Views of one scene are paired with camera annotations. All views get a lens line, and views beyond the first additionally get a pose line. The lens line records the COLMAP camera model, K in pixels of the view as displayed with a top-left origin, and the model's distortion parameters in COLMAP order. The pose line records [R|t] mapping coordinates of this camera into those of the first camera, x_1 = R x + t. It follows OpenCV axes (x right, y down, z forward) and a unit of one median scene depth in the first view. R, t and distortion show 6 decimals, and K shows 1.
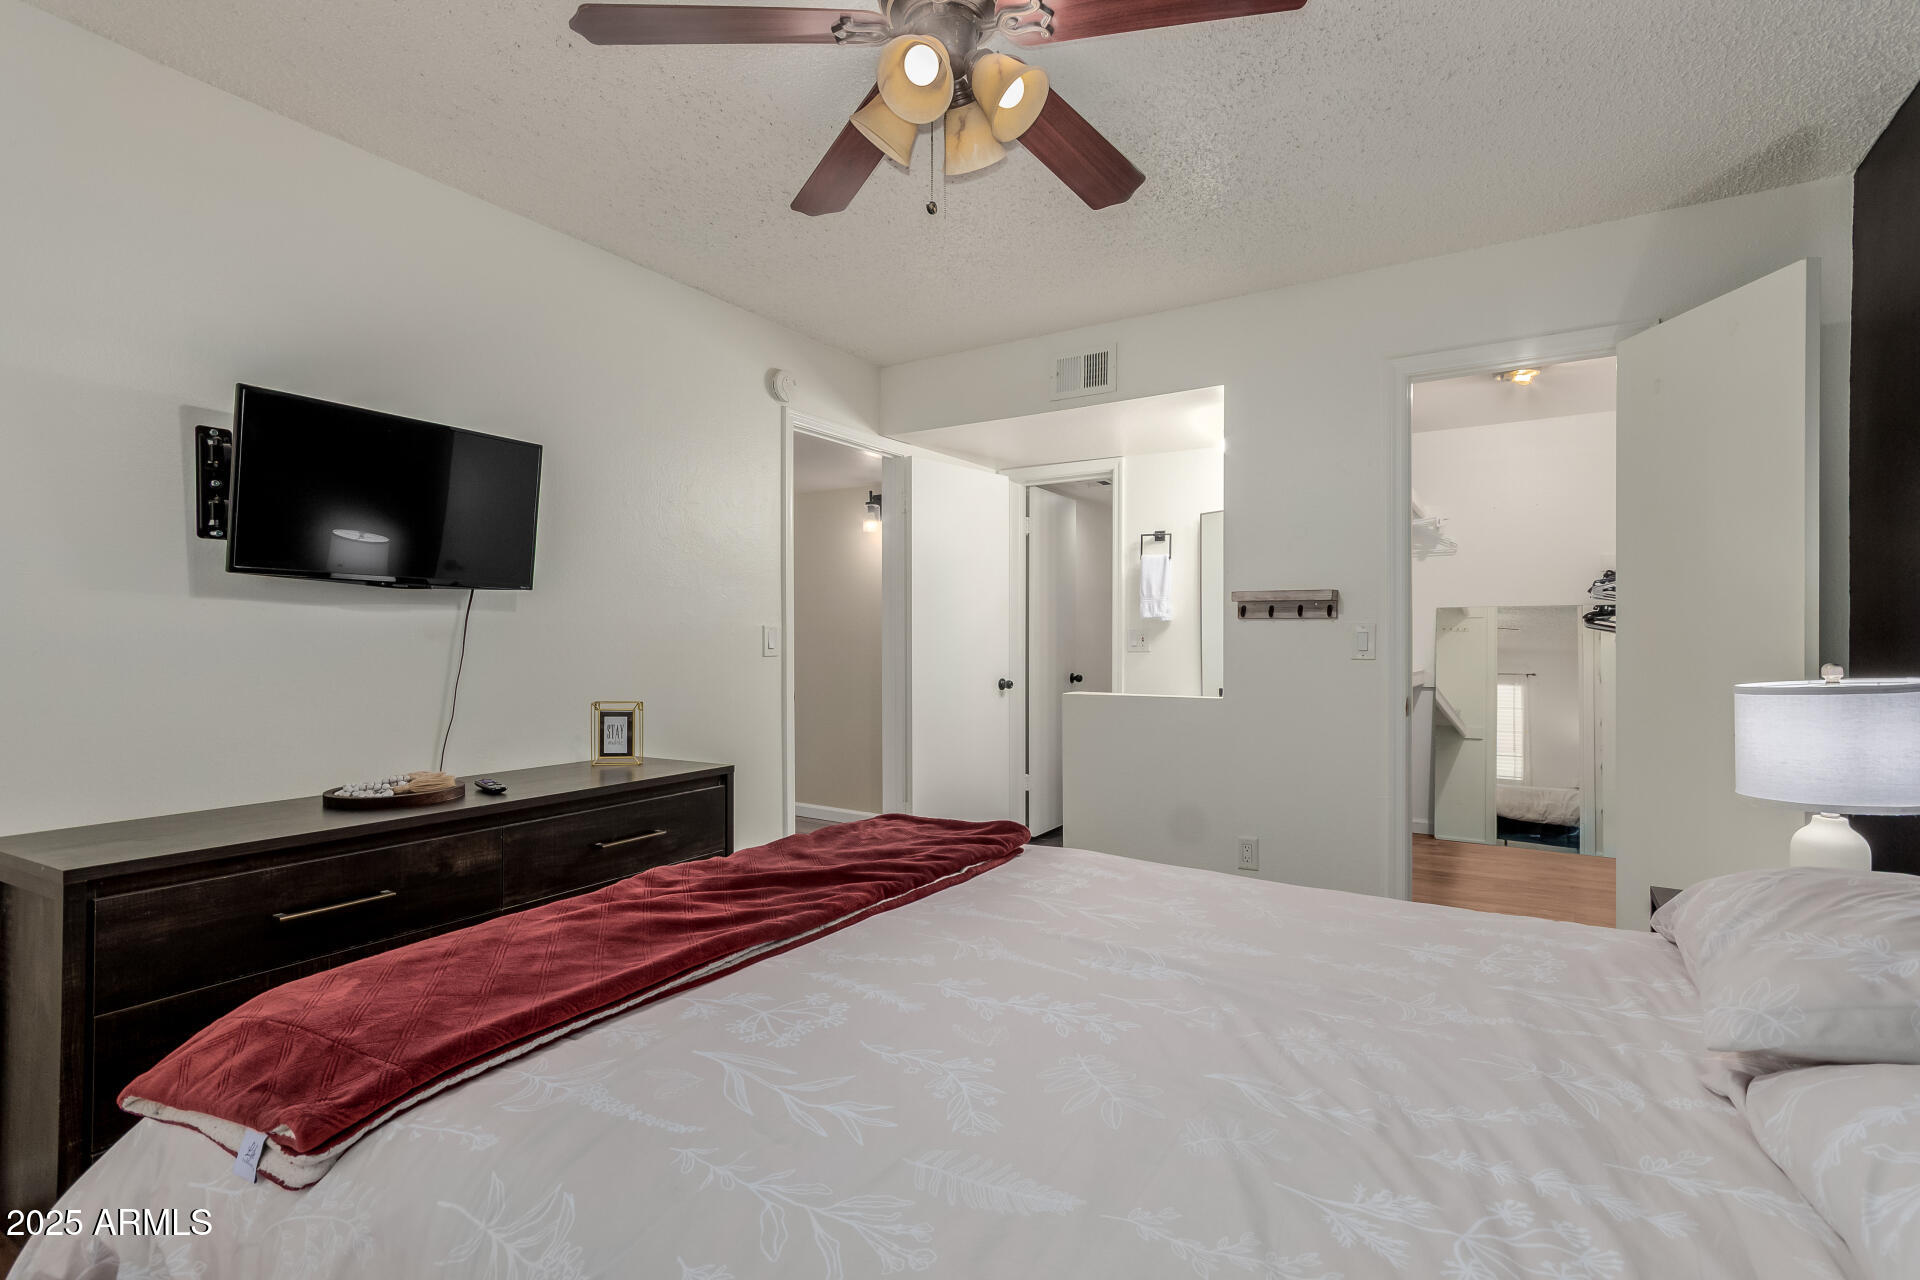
lens RADIAL K [[915.0, 0, 966.0], [0, 915.0, 638.7], [0, 0, 1]] dist [-0.000710, -0.000124]
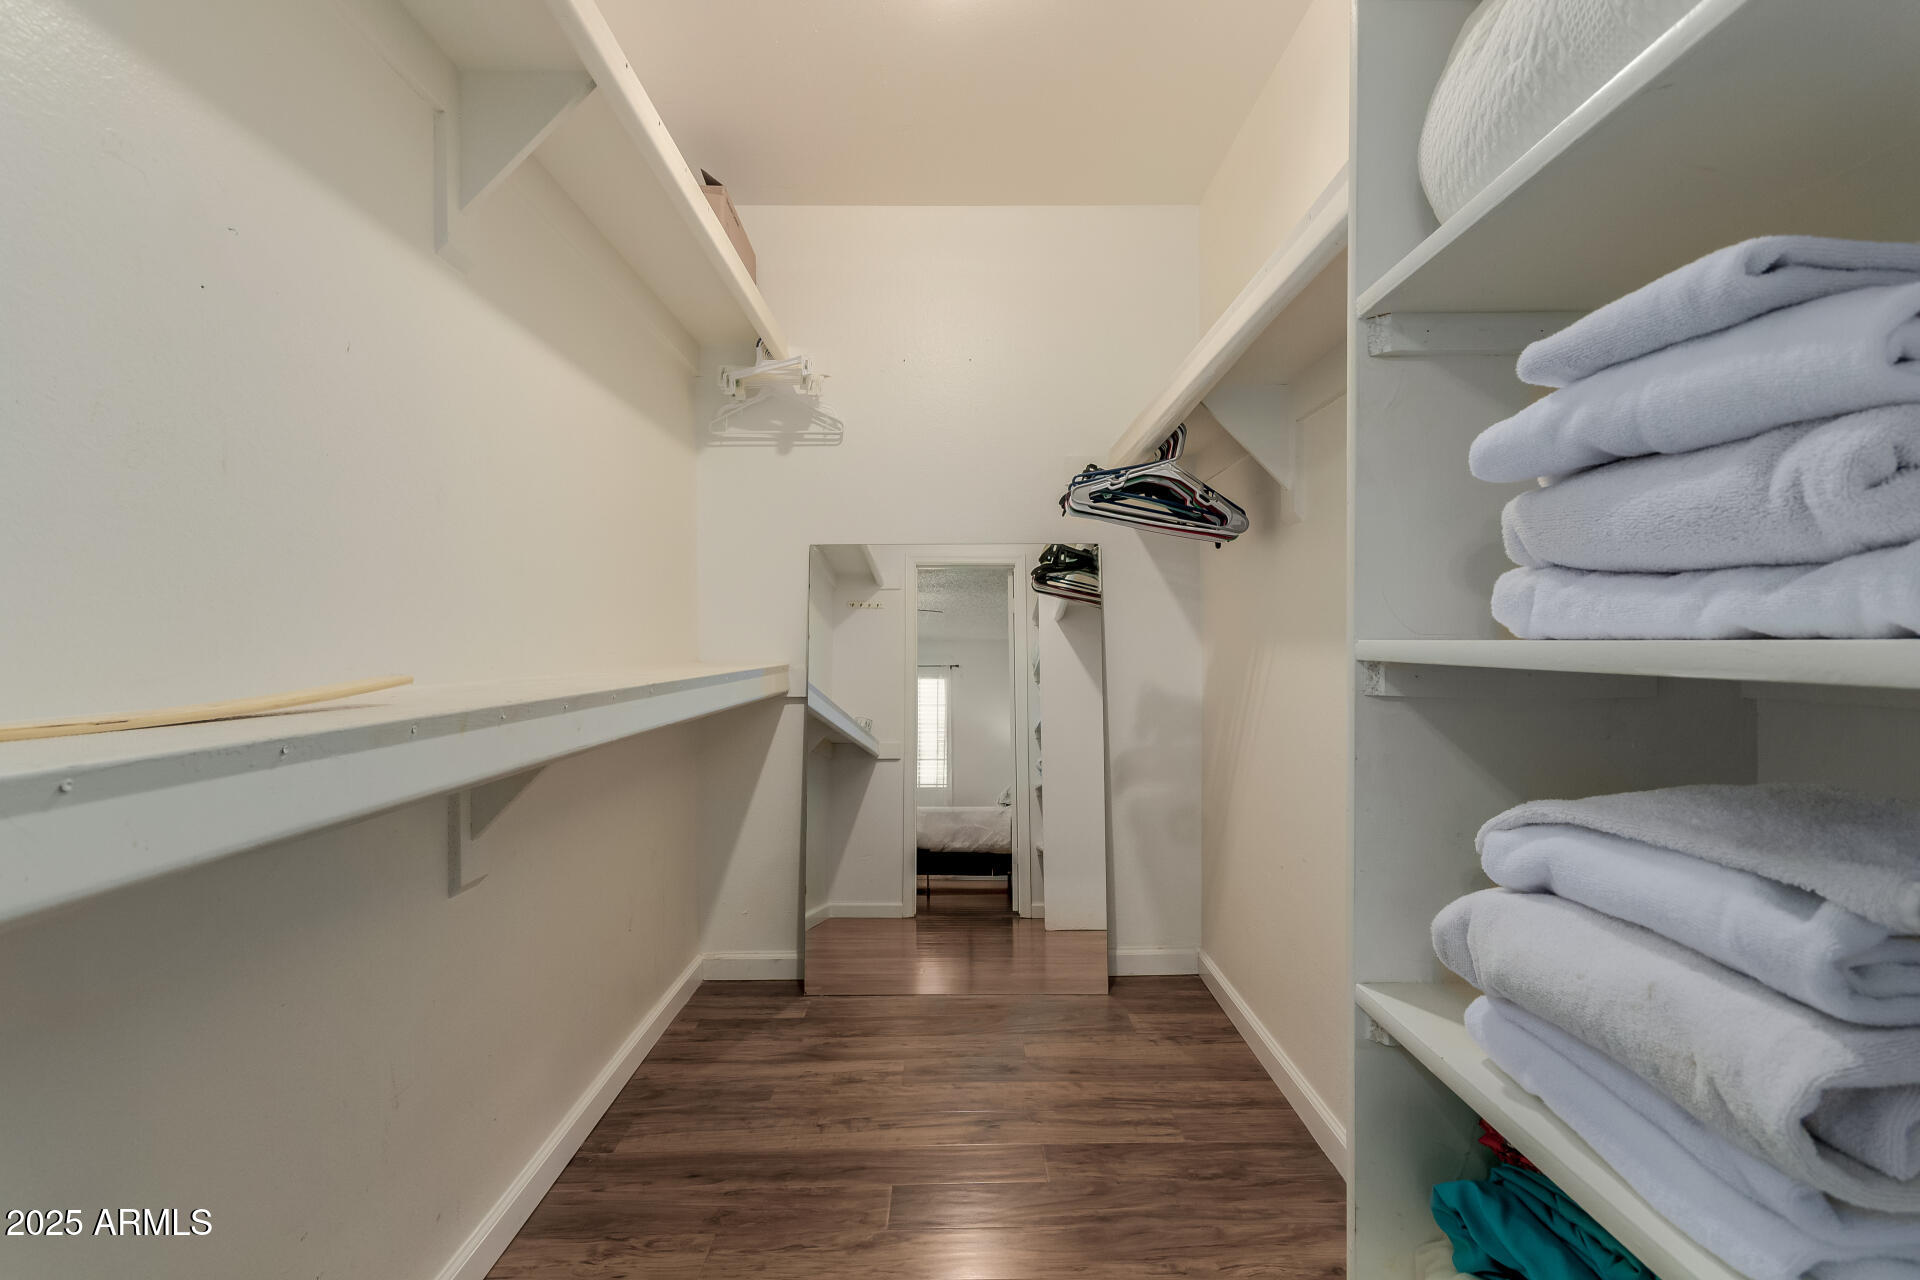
lens RADIAL K [[915.0, 0, 963.1], [0, 915.0, 640.6], [0, 0, 1]] dist [-0.000710, -0.000124]
pose [[0.840410, -0.015230, 0.541737, 0.205161], [0.012752, 0.999884, 0.008327, 0.011921], [-0.541801, -0.000090, 0.840507, 0.347203]]
